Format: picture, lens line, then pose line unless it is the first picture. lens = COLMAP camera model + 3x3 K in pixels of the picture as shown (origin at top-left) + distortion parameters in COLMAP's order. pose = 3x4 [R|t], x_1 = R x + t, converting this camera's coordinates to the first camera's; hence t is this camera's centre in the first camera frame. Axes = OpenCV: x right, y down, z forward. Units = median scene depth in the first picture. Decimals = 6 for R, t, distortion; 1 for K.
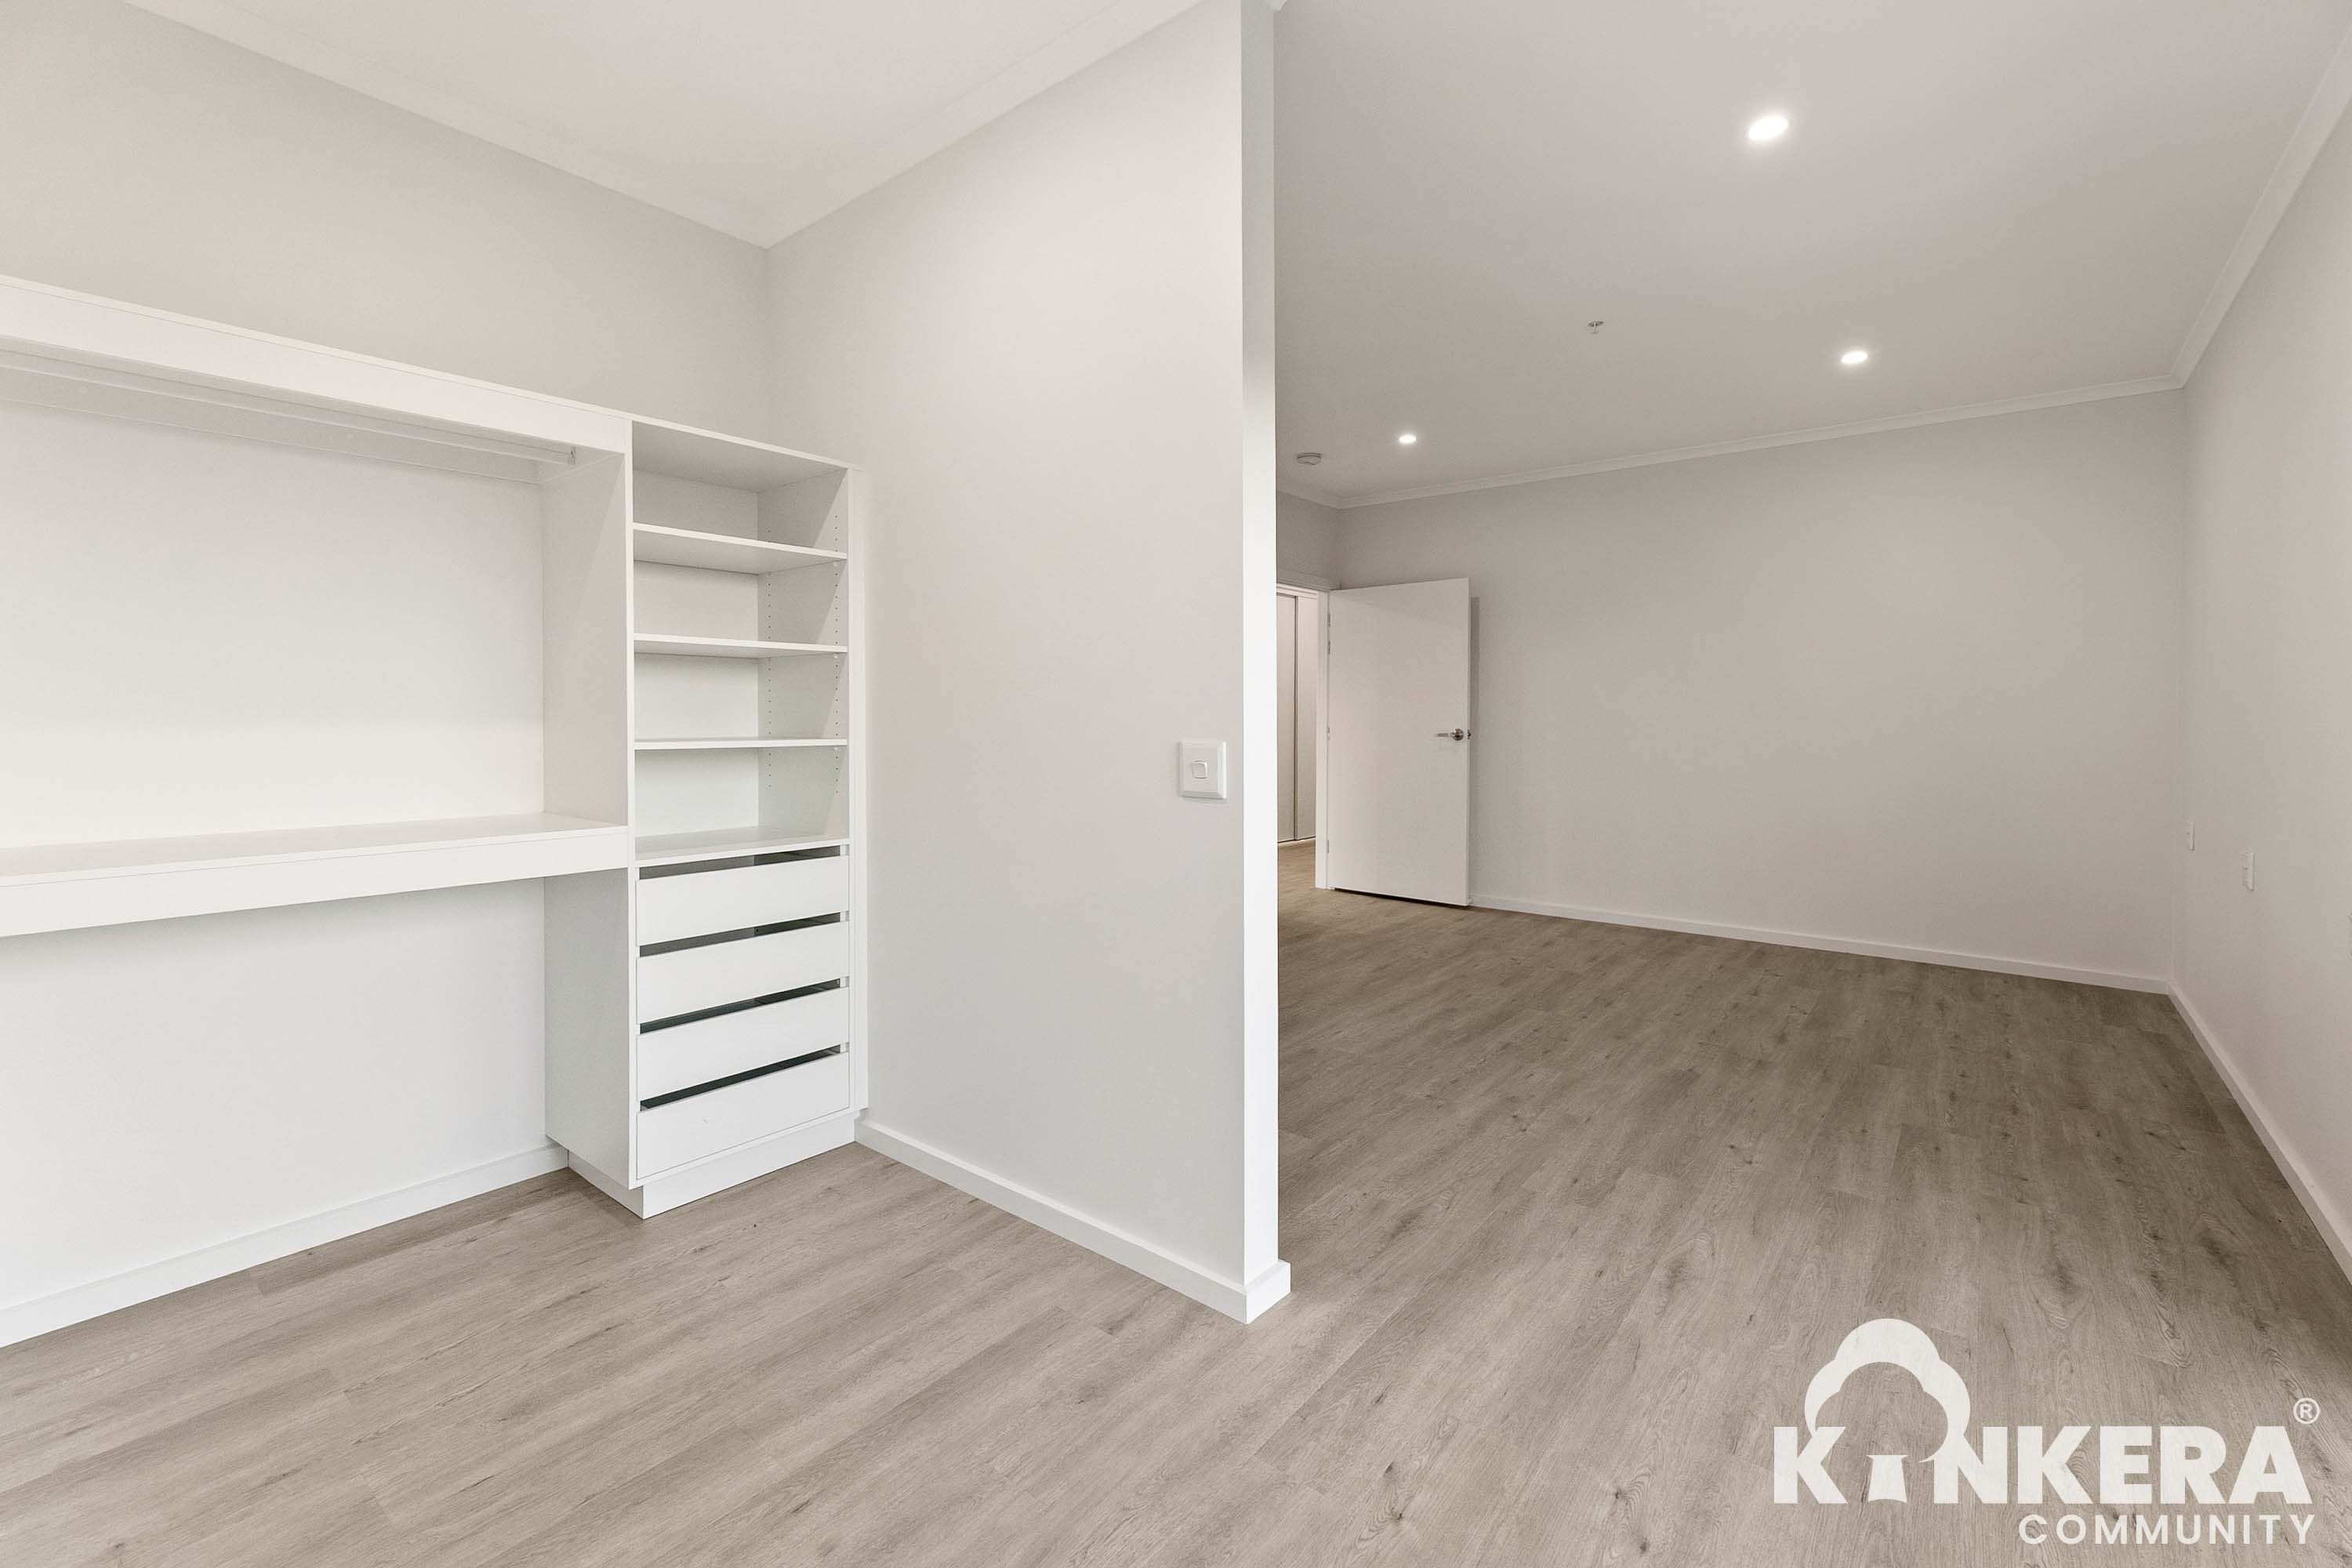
lens RADIAL K [[1016.0, 0, 1165.4], [0, 1016.0, 718.2], [0, 0, 1]] dist [0.006621, -0.000700]
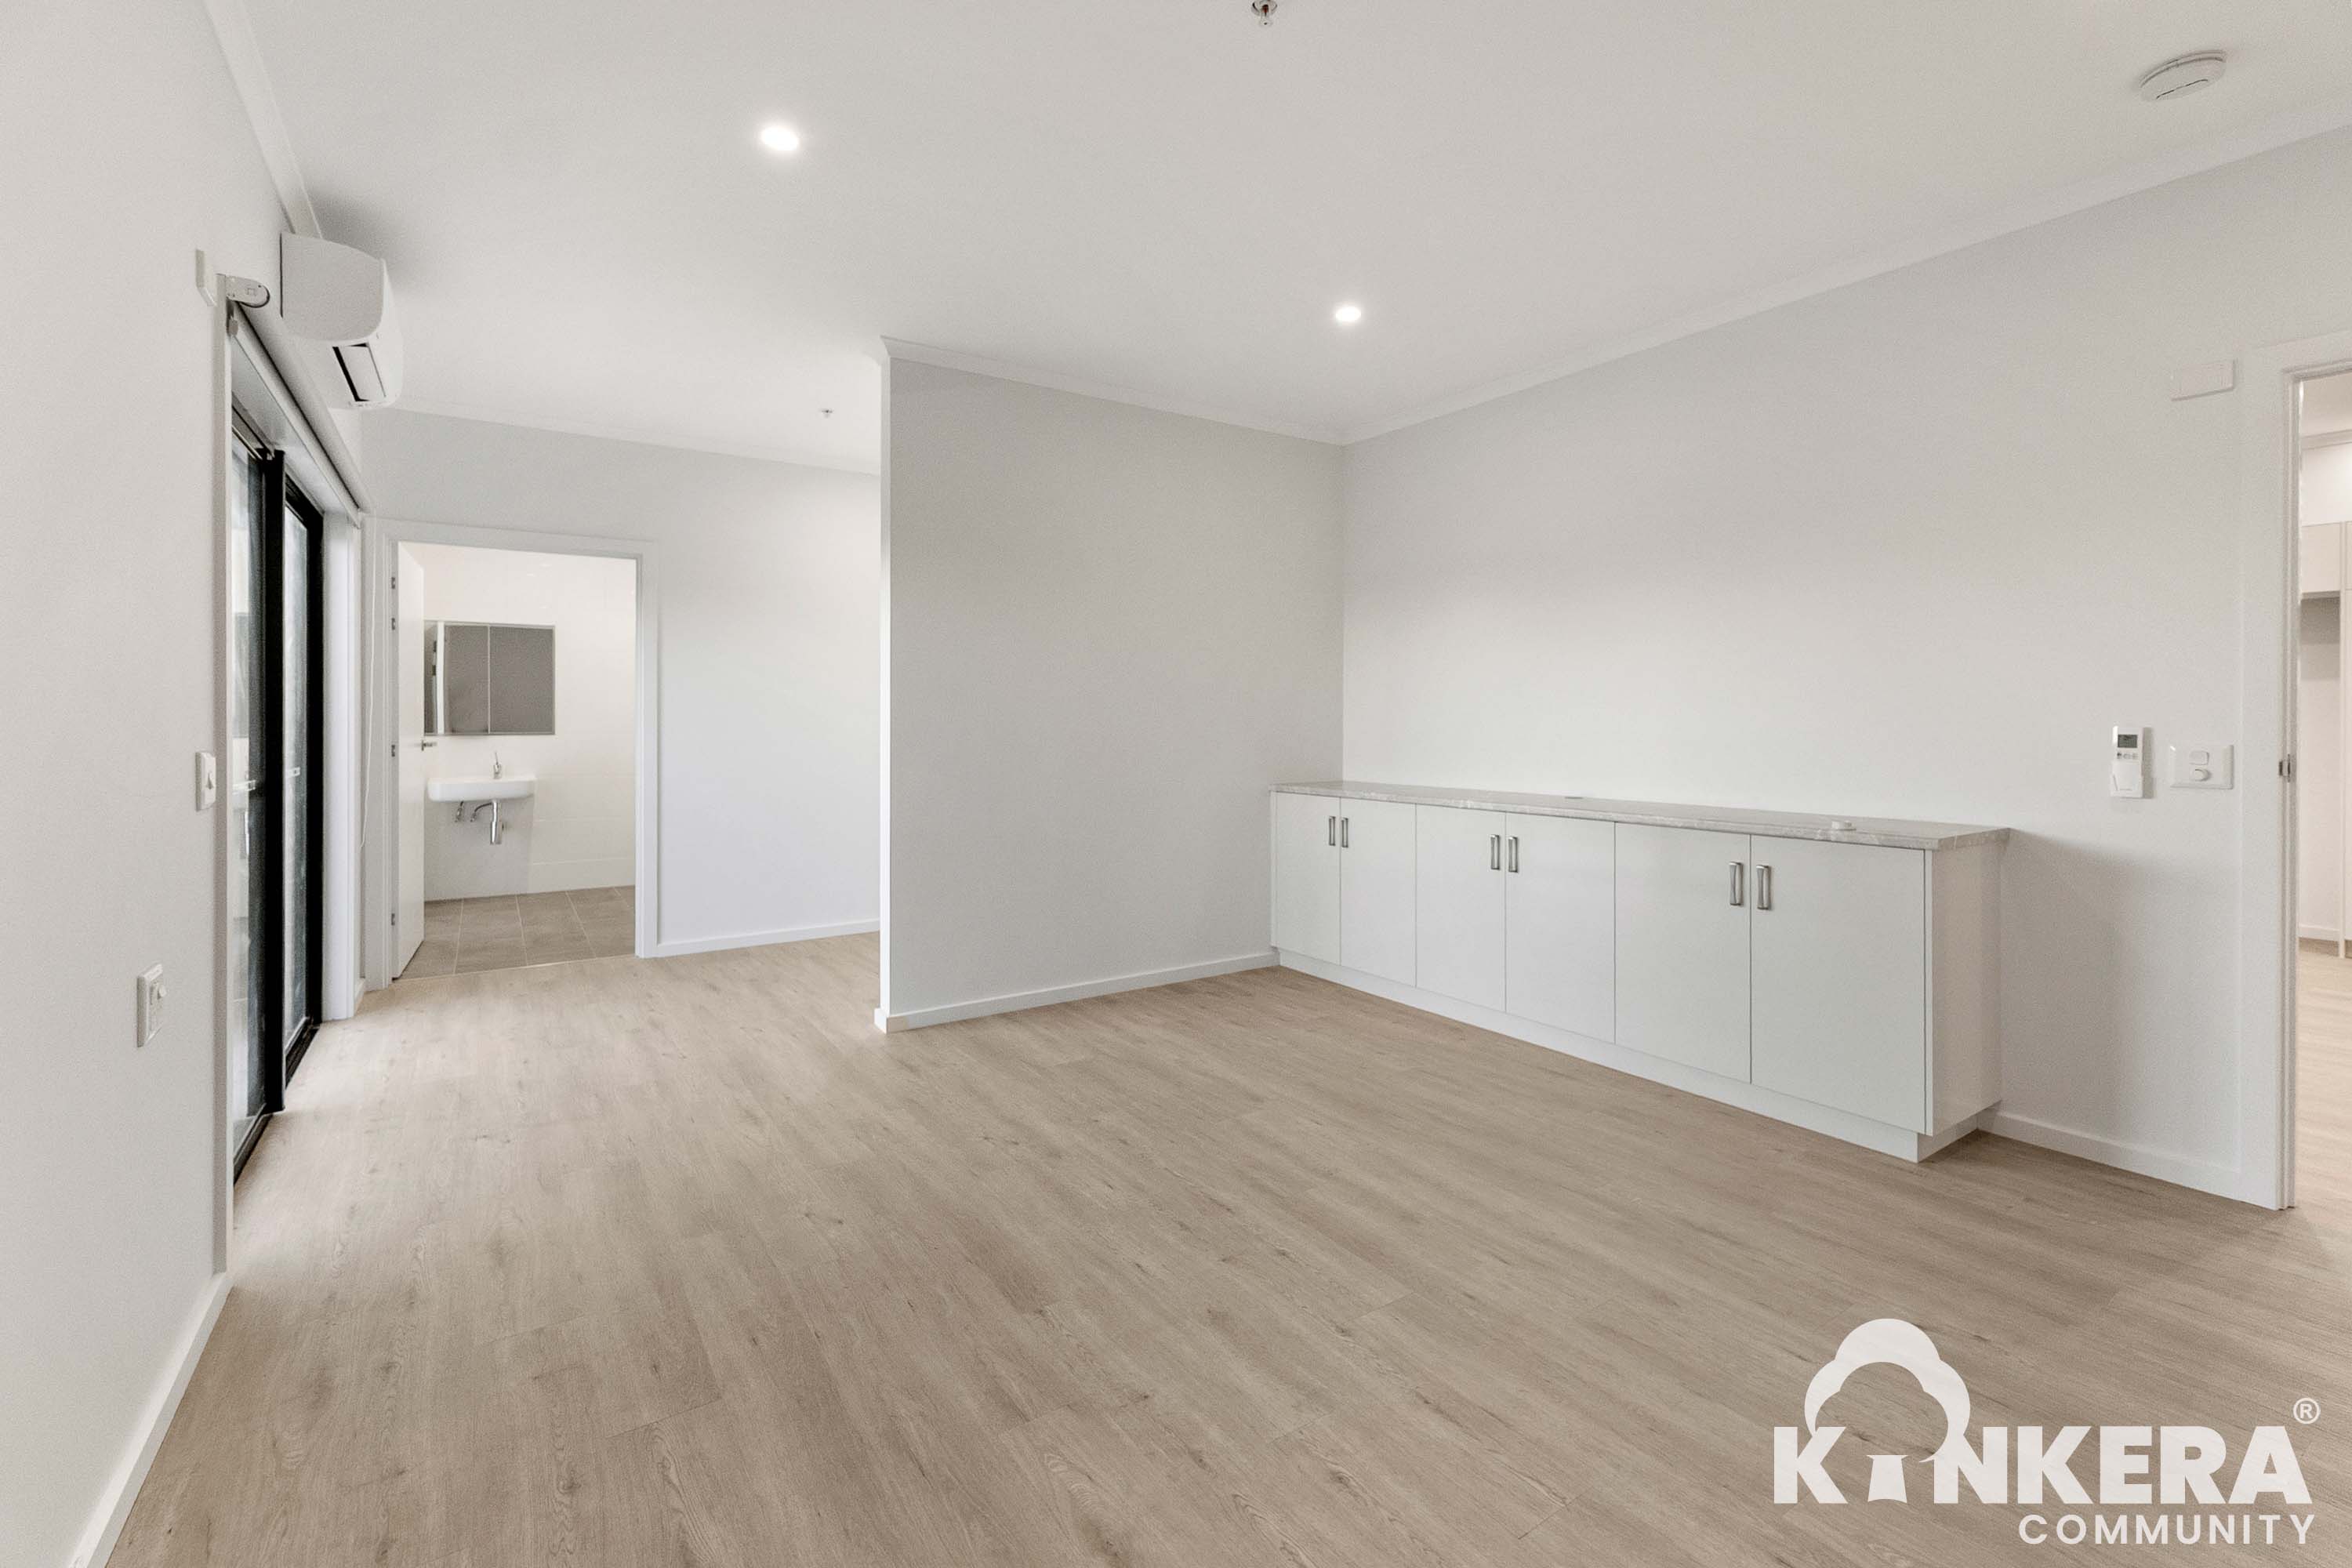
lens RADIAL K [[1016.0, 0, 1165.4], [0, 1016.0, 718.2], [0, 0, 1]] dist [0.006621, -0.000700]
pose [[-0.295634, -0.006064, -0.955282, 1.315982], [-0.003776, 0.999979, -0.005179, 0.000222], [0.955294, 0.002076, -0.295651, 1.536971]]
